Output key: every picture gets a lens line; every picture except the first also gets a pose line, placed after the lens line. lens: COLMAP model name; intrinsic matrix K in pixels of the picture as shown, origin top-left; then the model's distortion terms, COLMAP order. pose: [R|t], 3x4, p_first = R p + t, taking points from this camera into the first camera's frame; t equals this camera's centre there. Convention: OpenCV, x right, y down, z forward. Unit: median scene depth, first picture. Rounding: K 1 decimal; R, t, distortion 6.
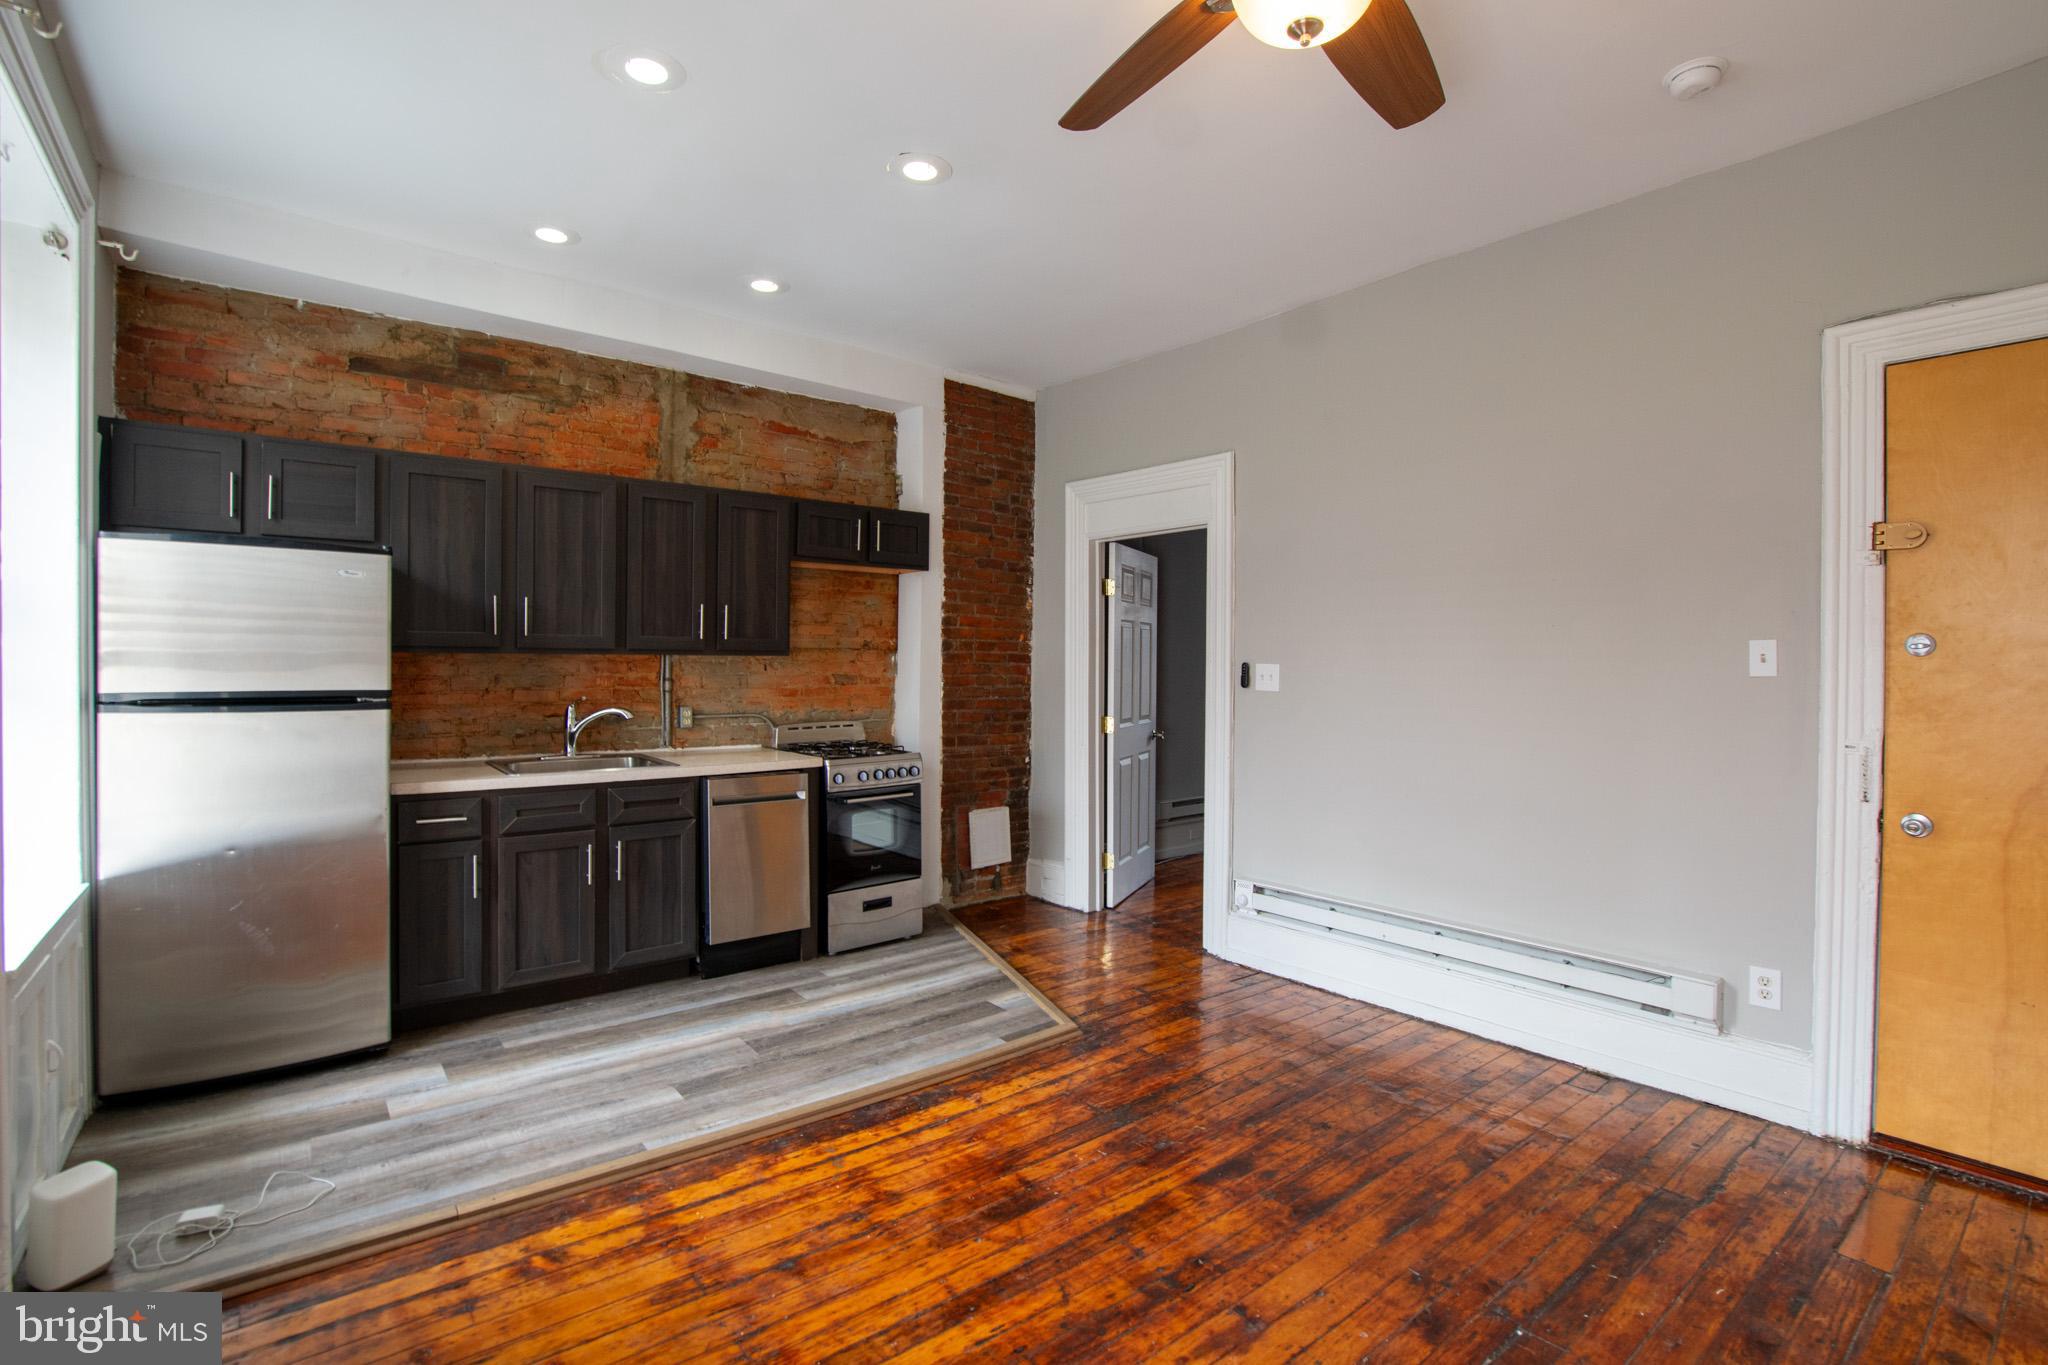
lens RADIAL K [[950.6, 0, 1024.0], [0, 950.6, 682.5], [0, 0, 1]] dist [-0.020740, 0.000450]
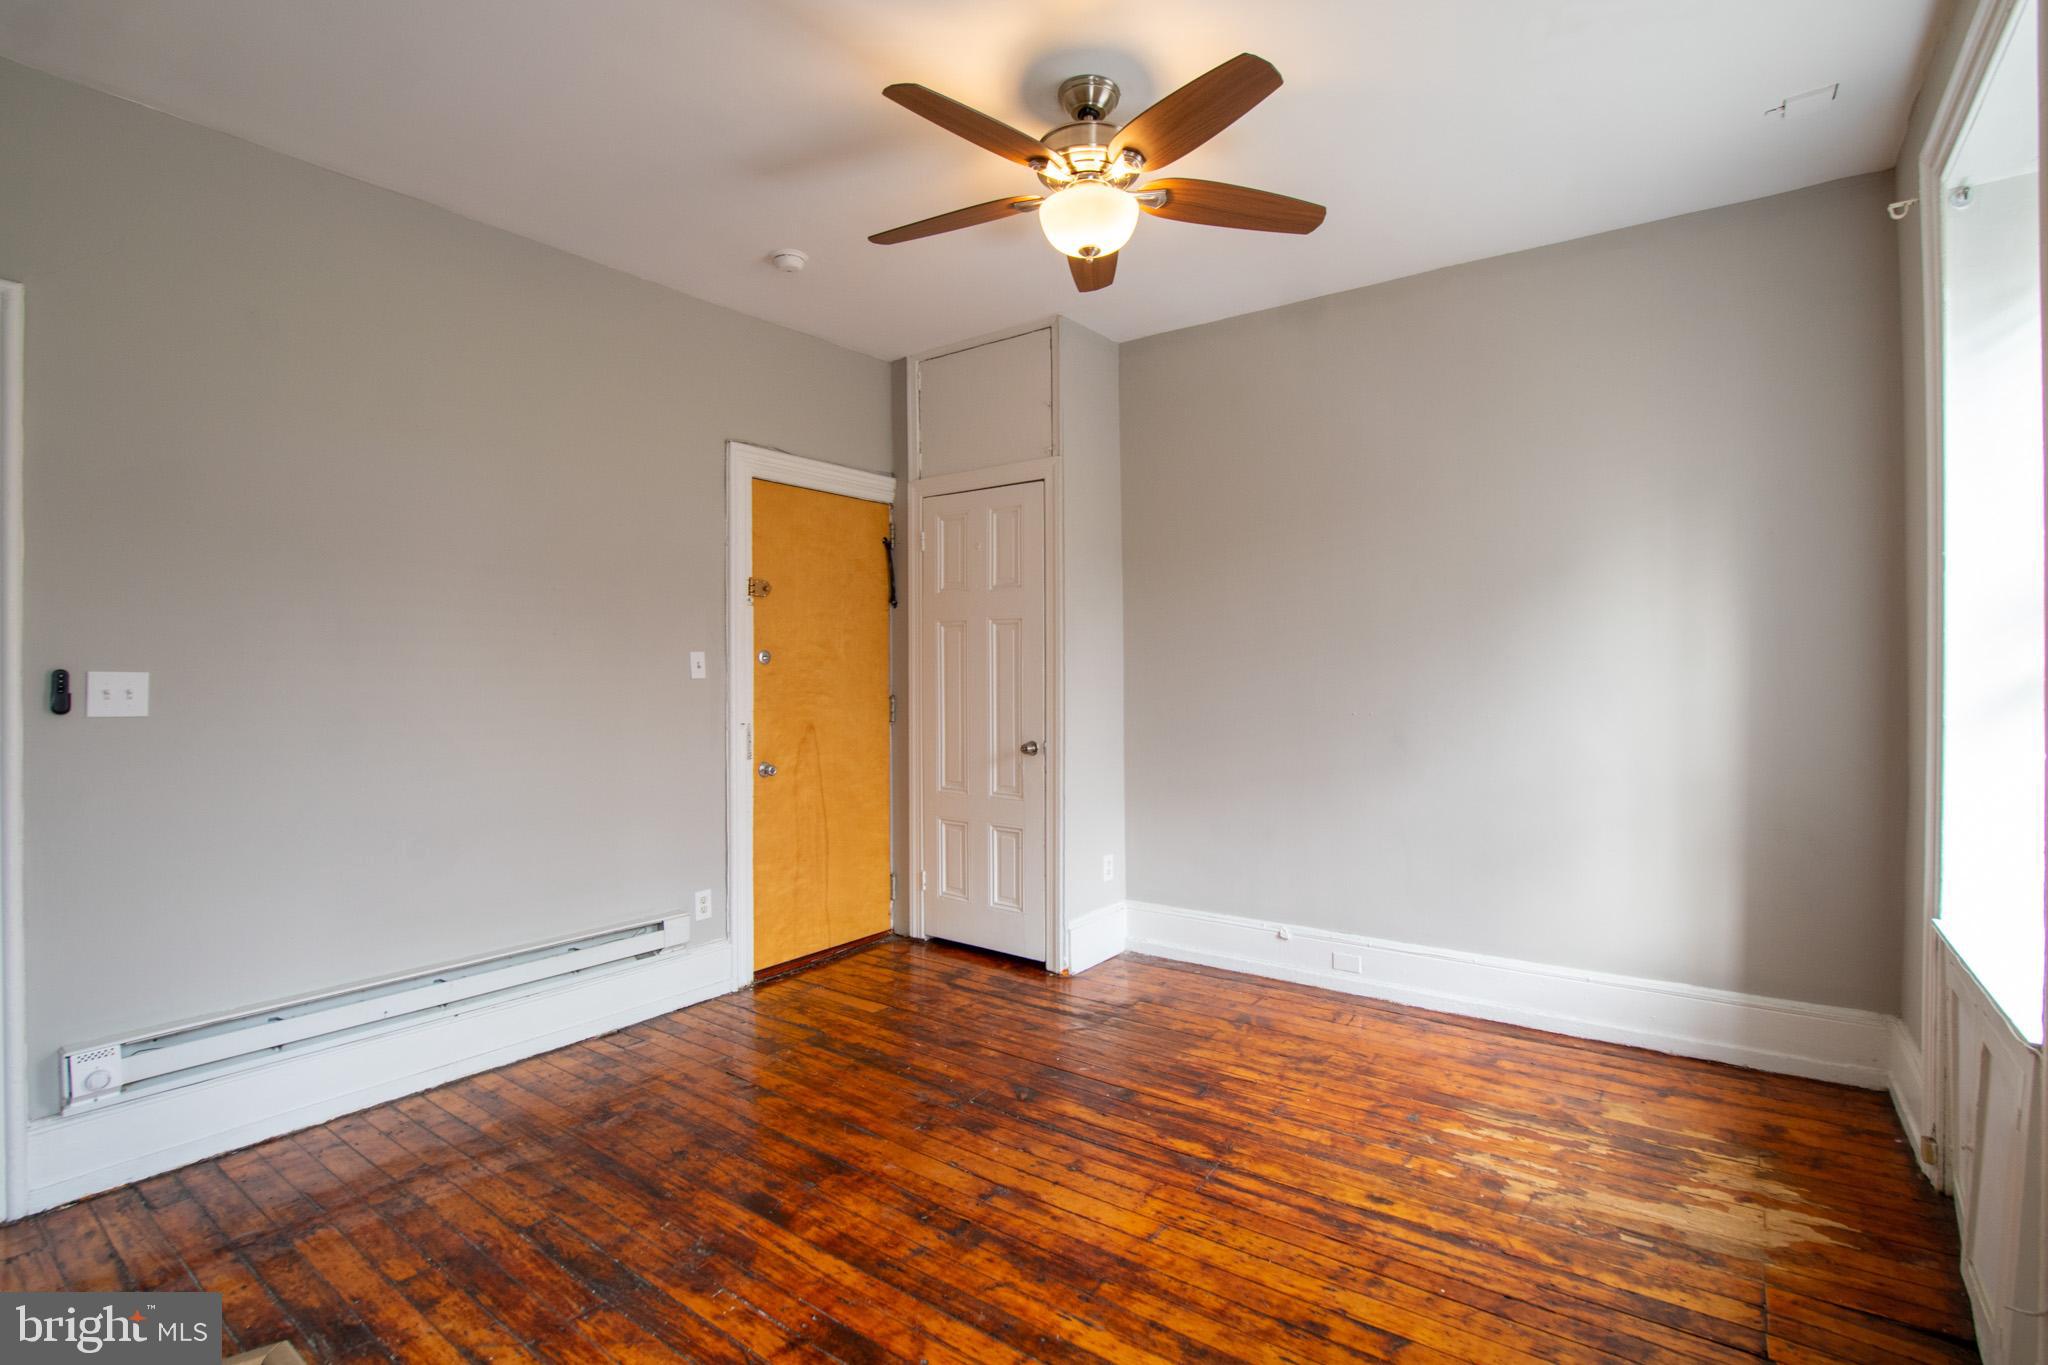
lens RADIAL K [[994.2, 0, 1024.0], [0, 994.2, 682.5], [0, 0, 1]] dist [-0.030215, 0.000068]
pose [[-0.261262, -0.012759, 0.965184, -0.559547], [0.022422, 0.999563, 0.019283, -0.013826], [-0.965007, 0.026680, -0.260862, 0.700866]]
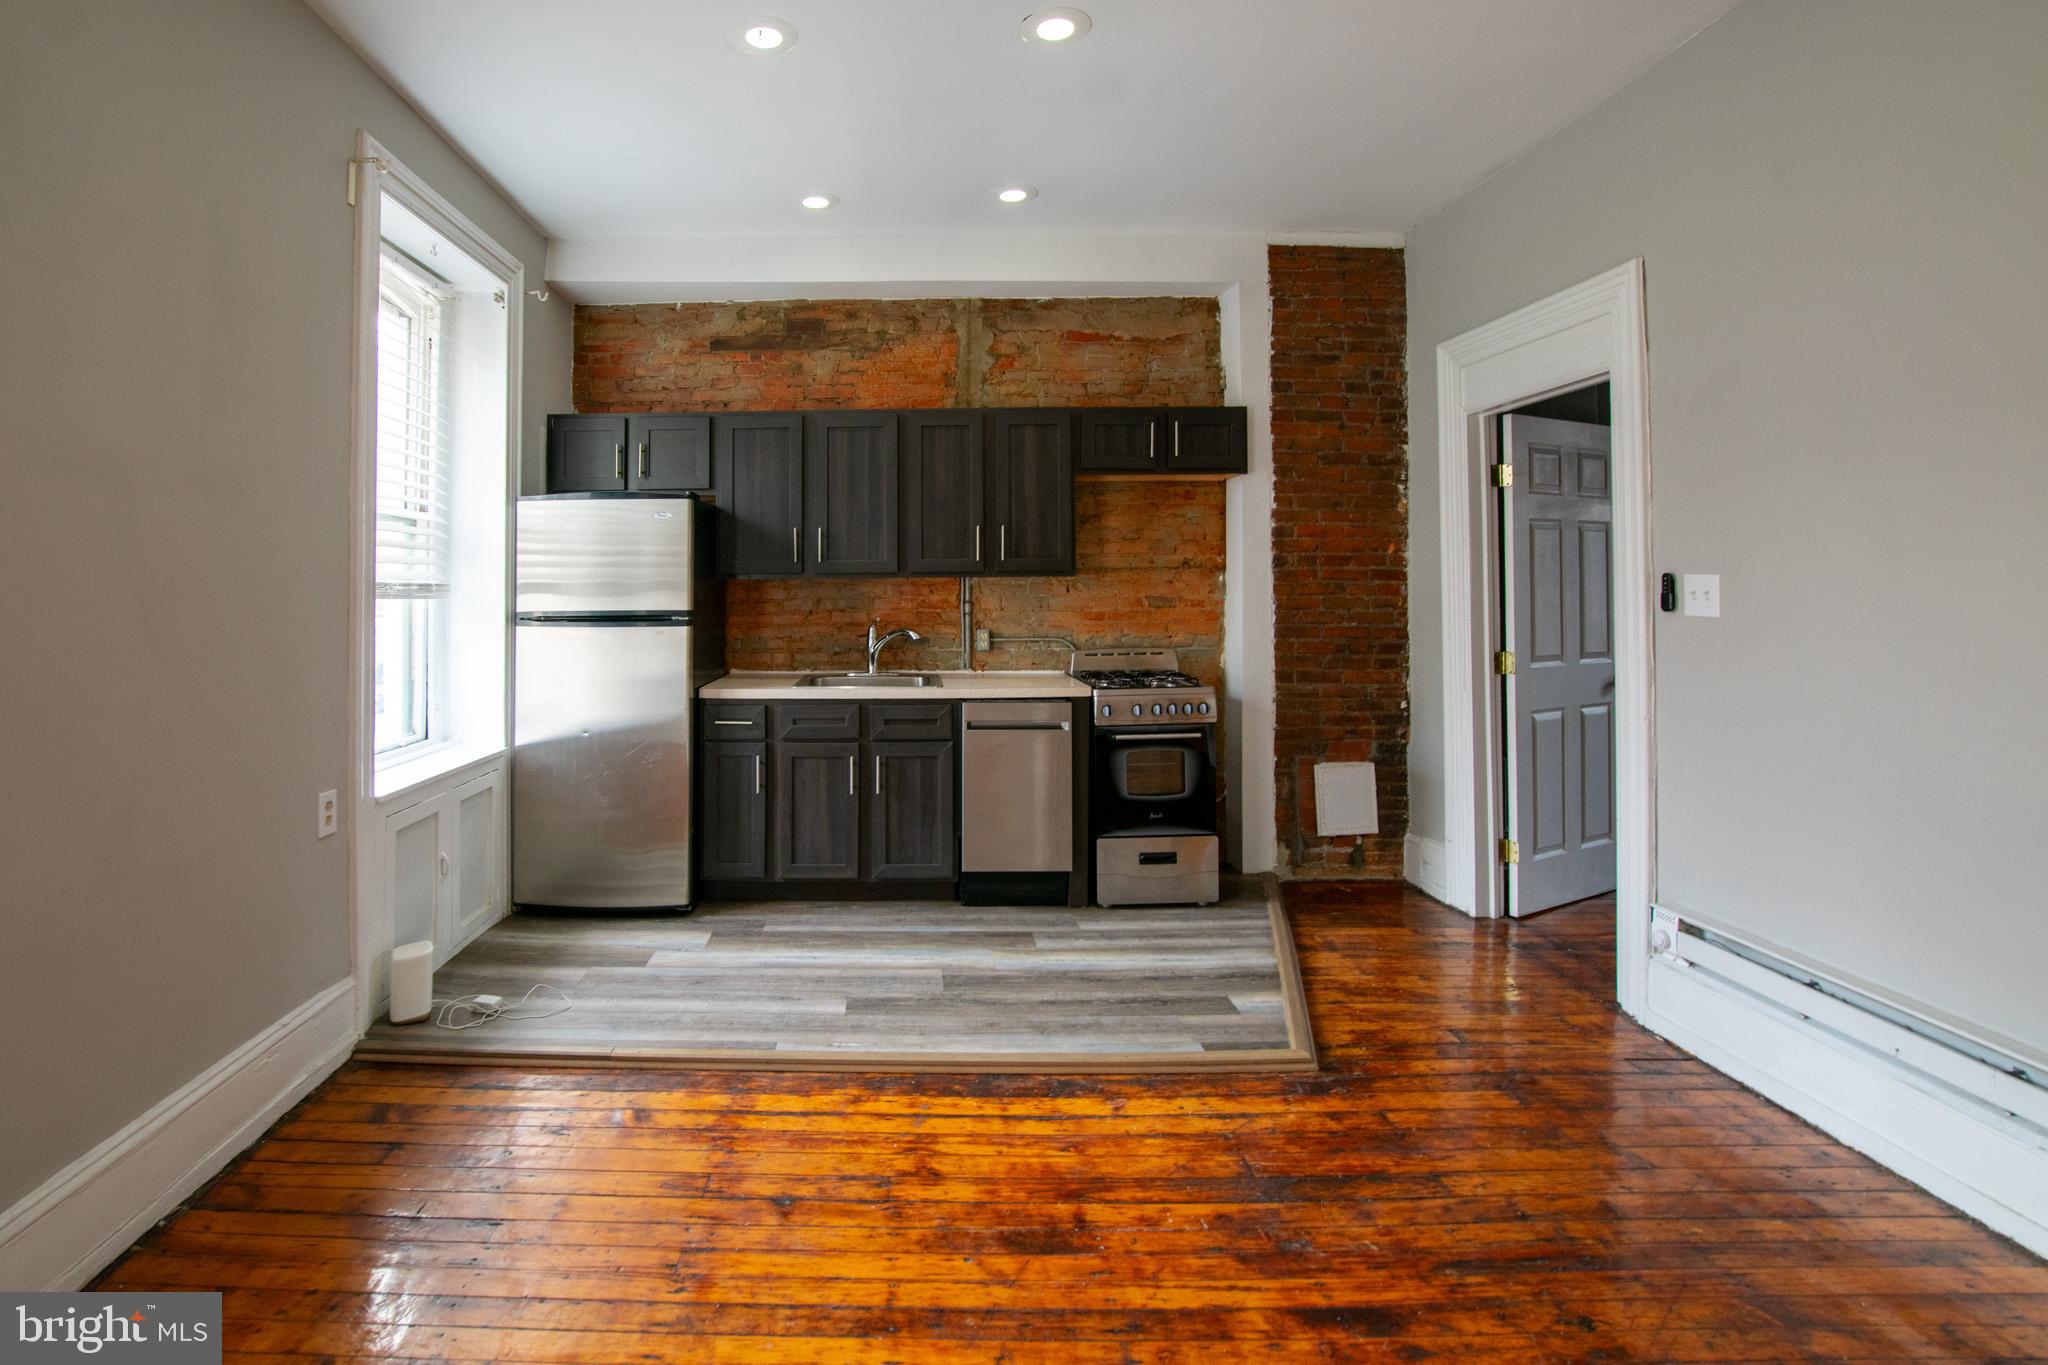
lens RADIAL K [[990.9, 0, 886.5], [0, 990.9, 577.5], [0, 0, 1]] dist [-0.021051, 0.001421]
pose [[0.767942, -0.017473, -0.640281, 0.293684], [-0.001136, 0.999589, -0.028641, 0.001002], [0.640518, 0.022722, 0.767607, 0.162316]]
